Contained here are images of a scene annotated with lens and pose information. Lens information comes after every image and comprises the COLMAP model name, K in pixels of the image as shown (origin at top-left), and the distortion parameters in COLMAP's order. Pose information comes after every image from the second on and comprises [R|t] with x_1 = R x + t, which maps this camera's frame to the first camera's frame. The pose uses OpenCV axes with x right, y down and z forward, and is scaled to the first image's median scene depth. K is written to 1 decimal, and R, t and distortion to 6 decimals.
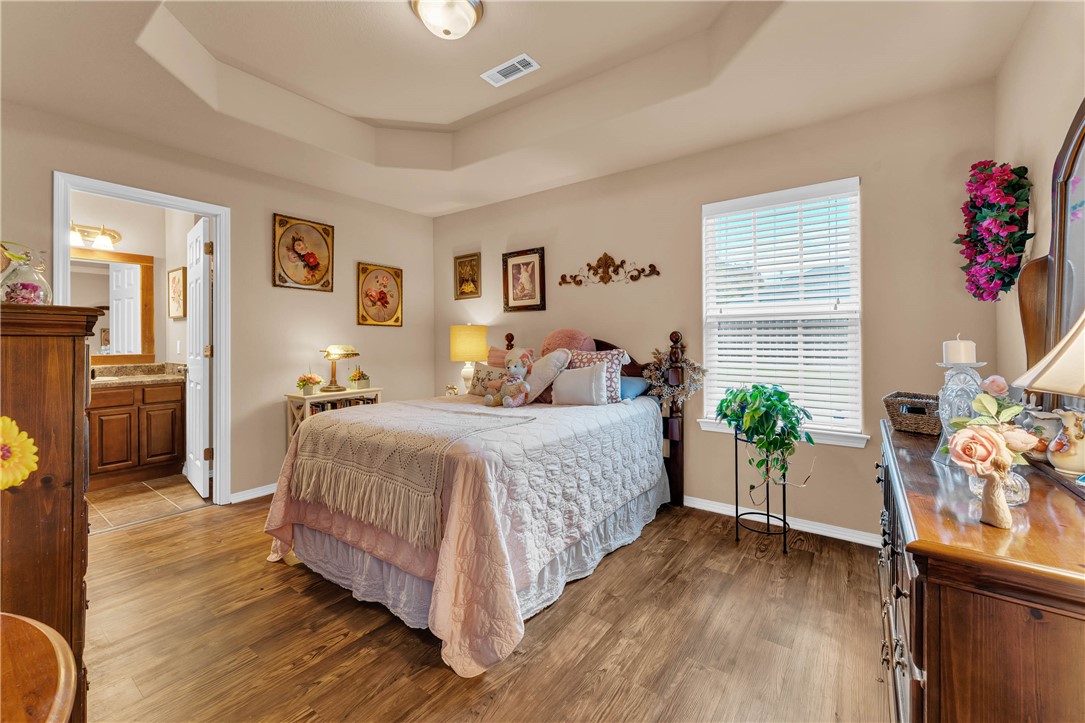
lens RADIAL K [[441.9, 0, 557.0], [0, 441.9, 342.3], [0, 0, 1]] dist [-0.001281, -0.000237]
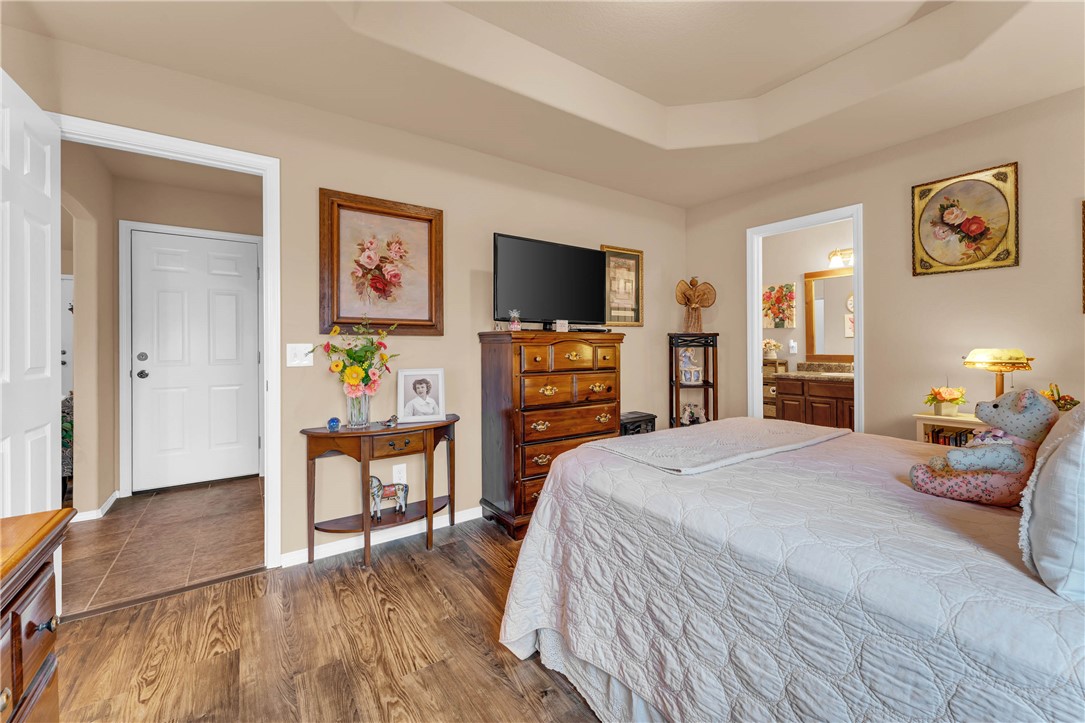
lens RADIAL K [[445.5, 0, 546.8], [0, 445.5, 345.8], [0, 0, 1]] dist [-0.000859, -0.000215]
pose [[-0.338530, 0.006497, -0.940933, 0.362859], [0.004153, 0.999977, 0.005410, -0.004469], [0.940947, -0.002076, -0.338549, 0.635944]]
